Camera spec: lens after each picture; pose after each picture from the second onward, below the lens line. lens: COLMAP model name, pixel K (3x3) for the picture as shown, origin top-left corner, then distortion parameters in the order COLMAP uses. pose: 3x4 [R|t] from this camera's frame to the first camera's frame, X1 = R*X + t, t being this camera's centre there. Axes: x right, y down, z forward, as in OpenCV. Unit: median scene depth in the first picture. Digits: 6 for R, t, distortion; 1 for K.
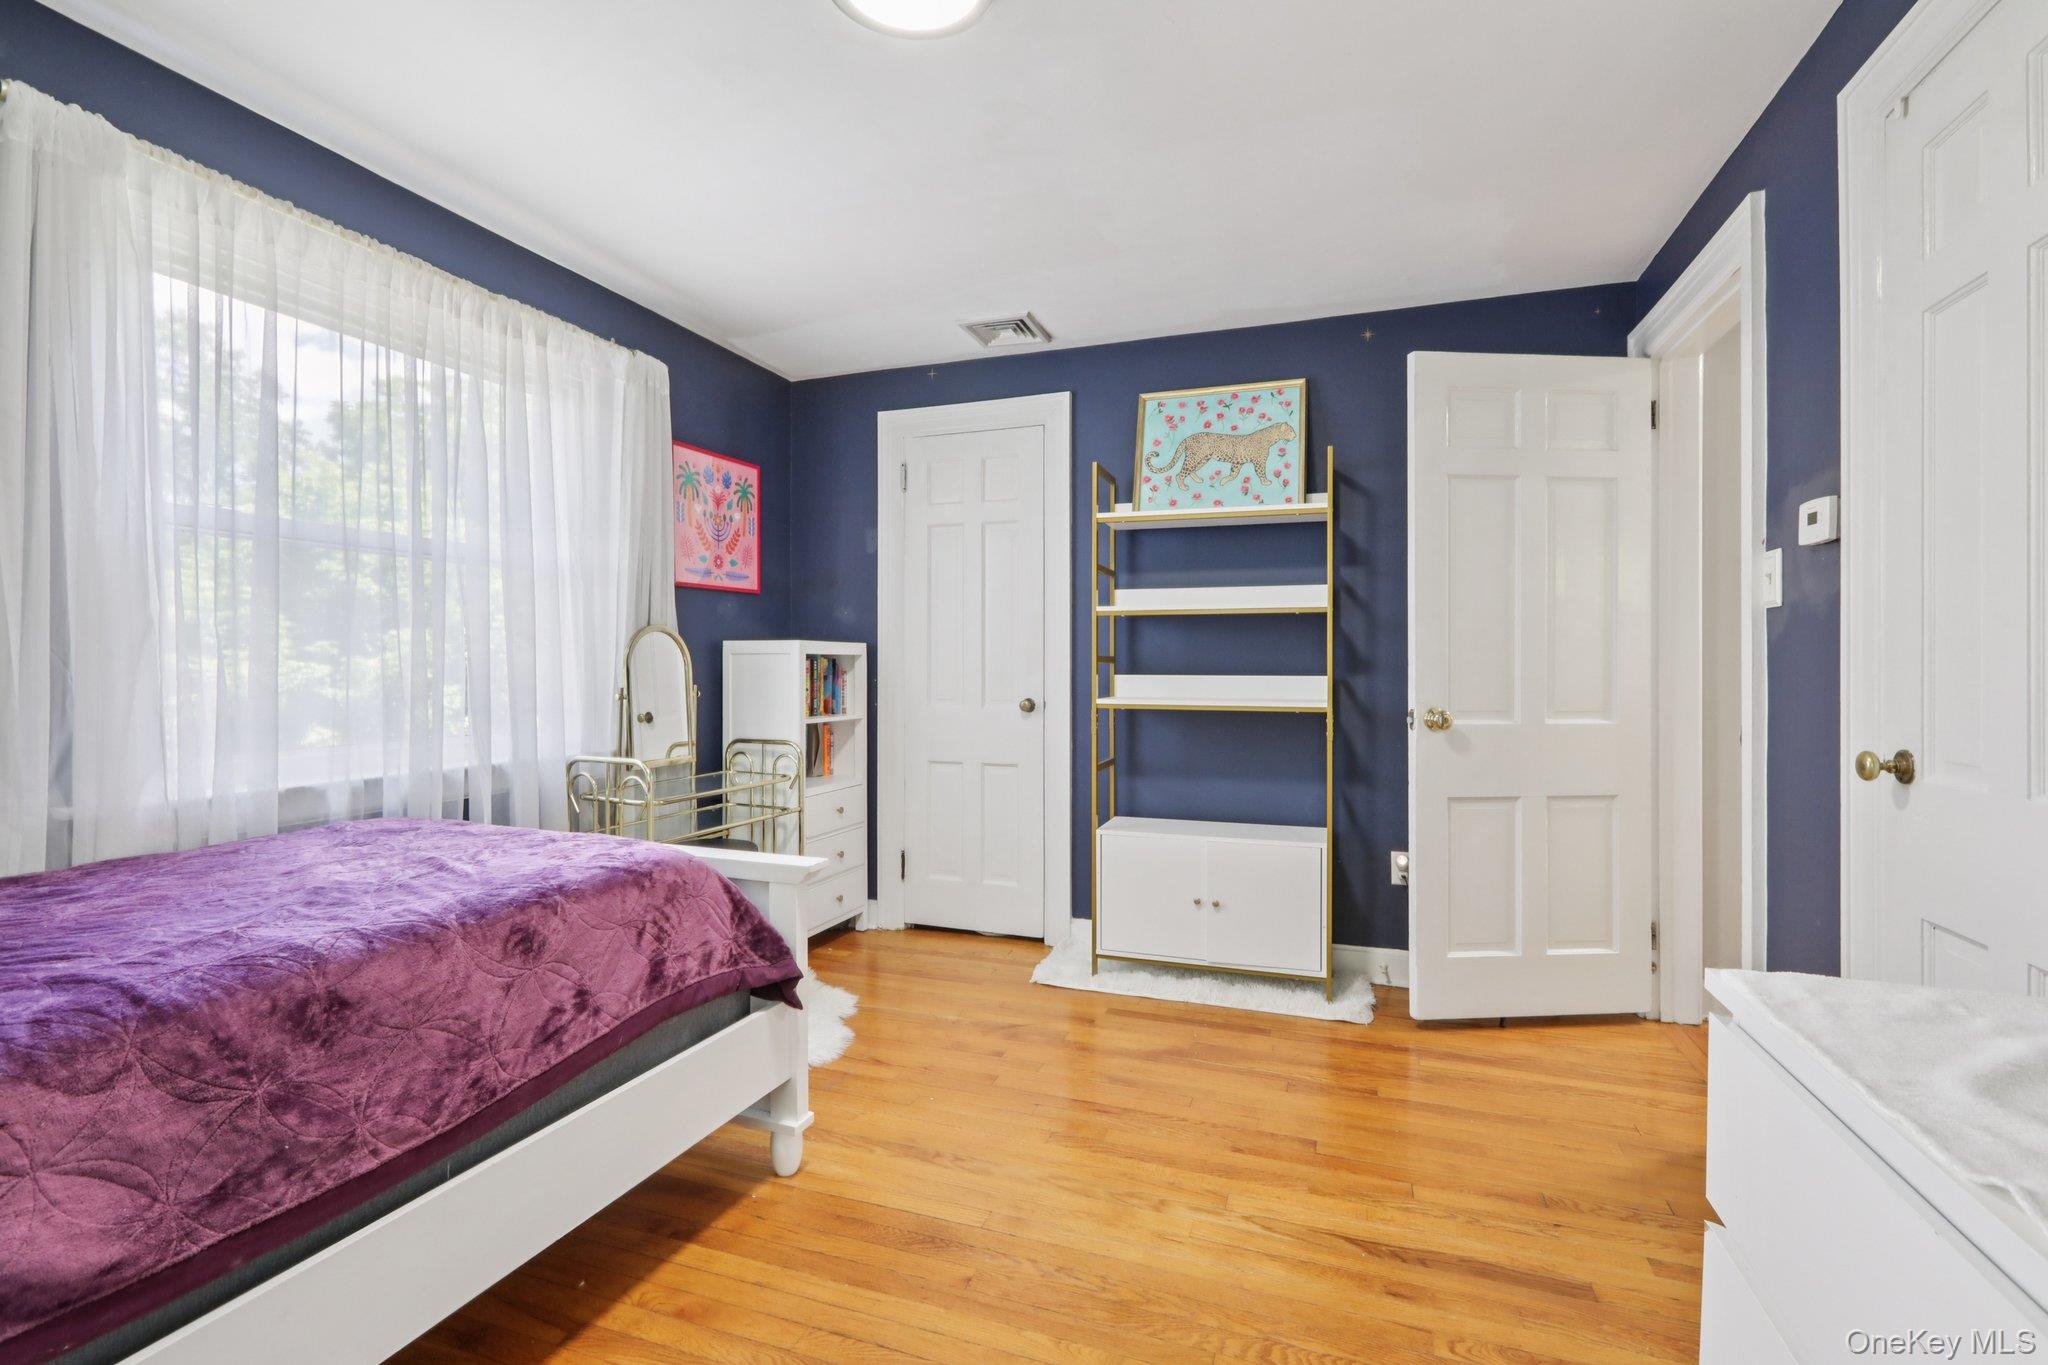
lens RADIAL K [[931.9, 0, 1003.2], [0, 931.9, 655.6], [0, 0, 1]] dist [0.000726, 0.000347]
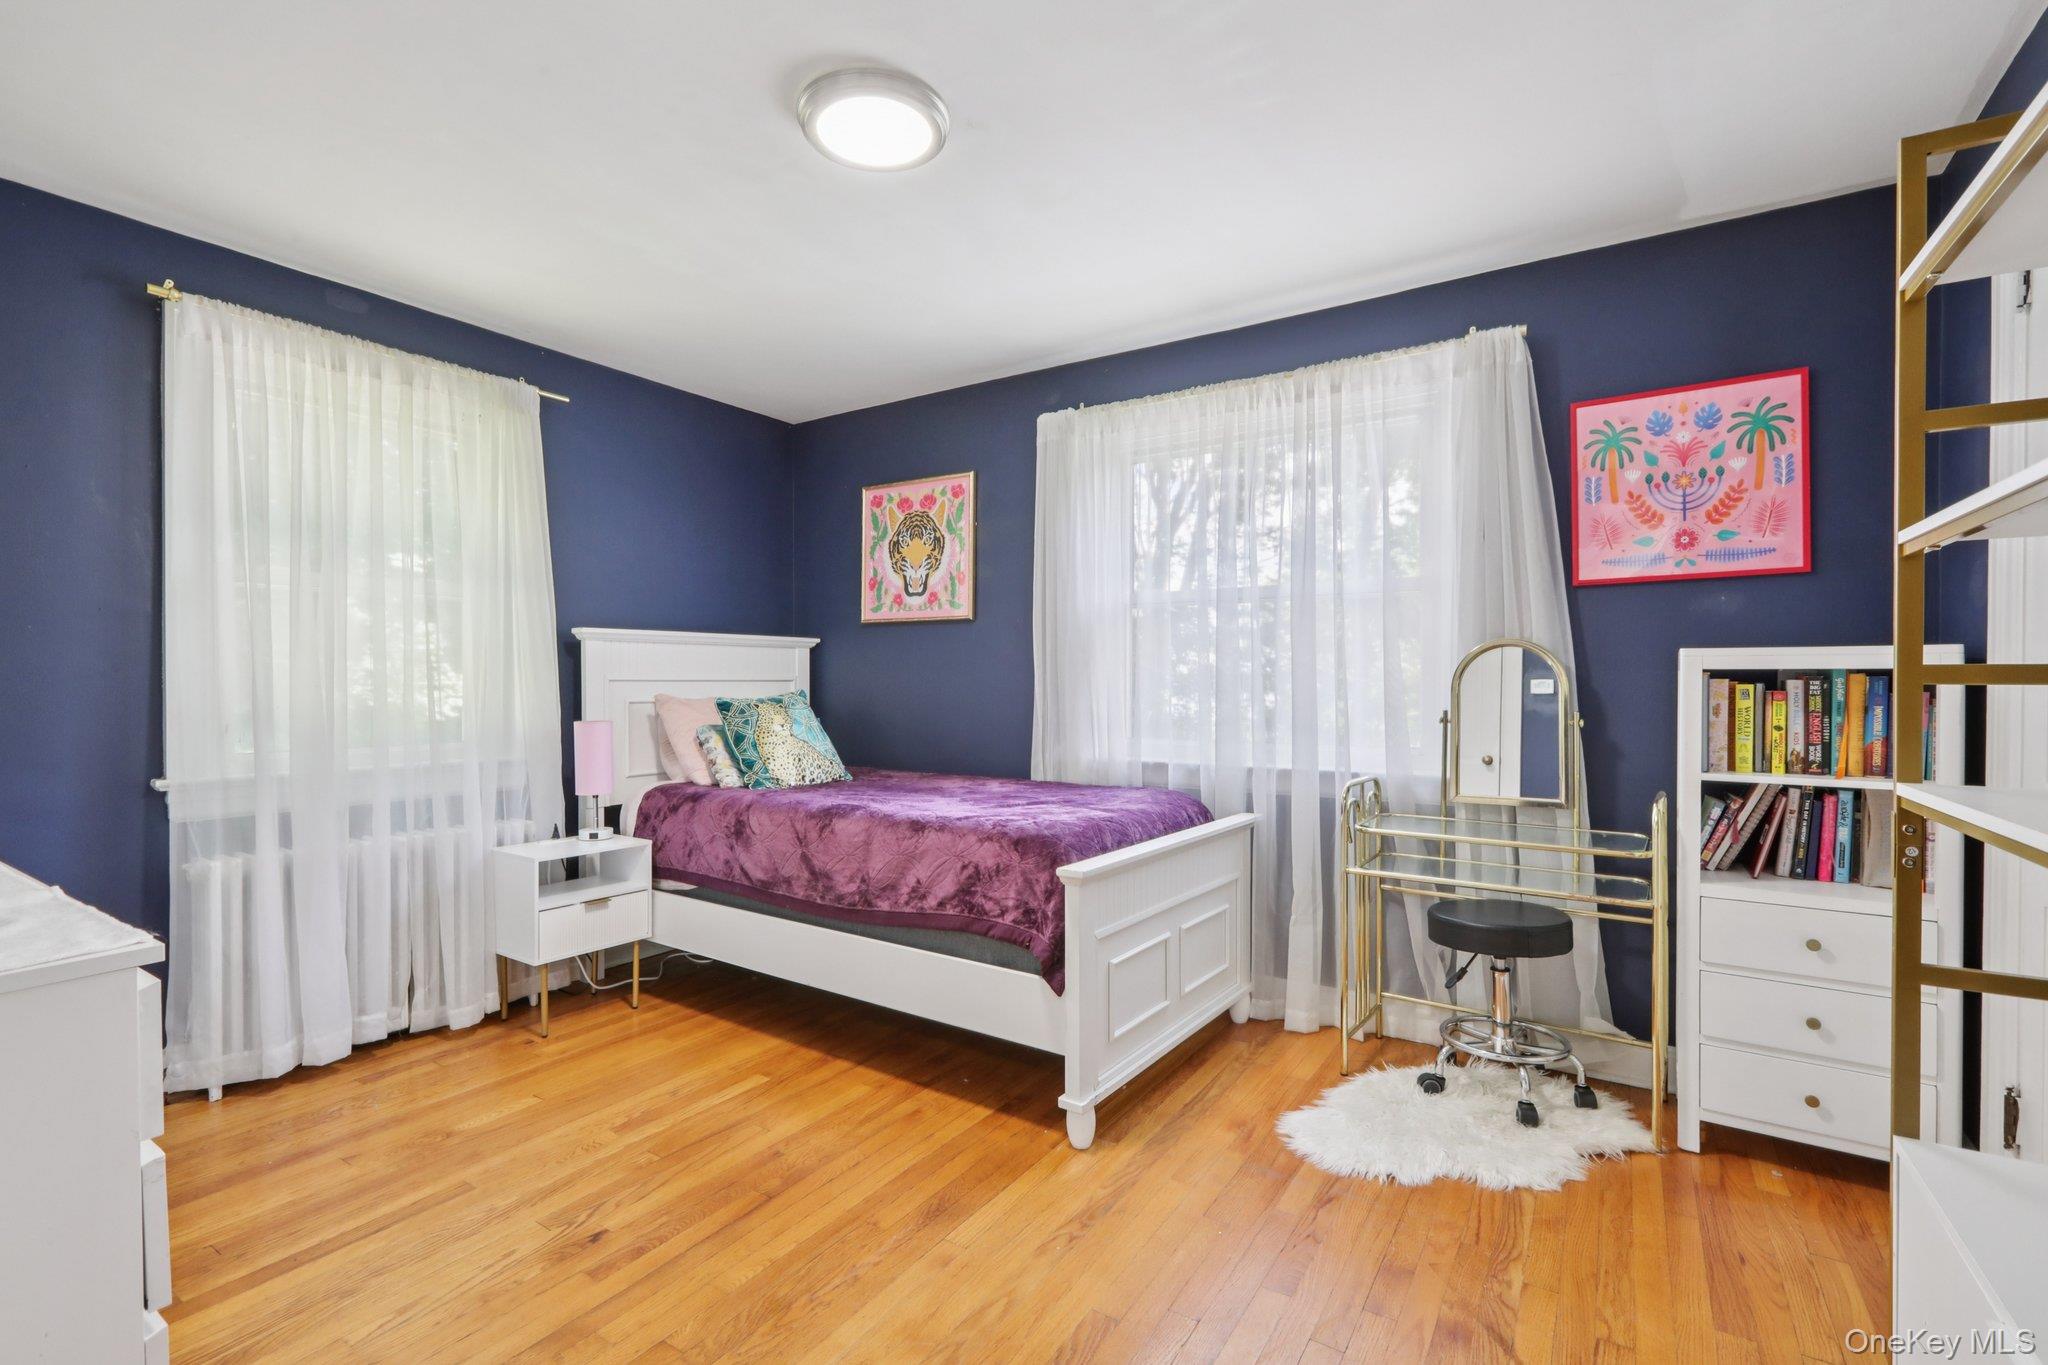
lens RADIAL K [[907.2, 0, 1022.3], [0, 907.2, 674.7], [0, 0, 1]] dist [0.000753, 0.000386]
pose [[-0.215149, -0.011246, -0.976516, 0.543759], [0.005078, 0.999907, -0.012634, 0.008484], [0.976568, -0.007676, -0.215072, 0.762835]]
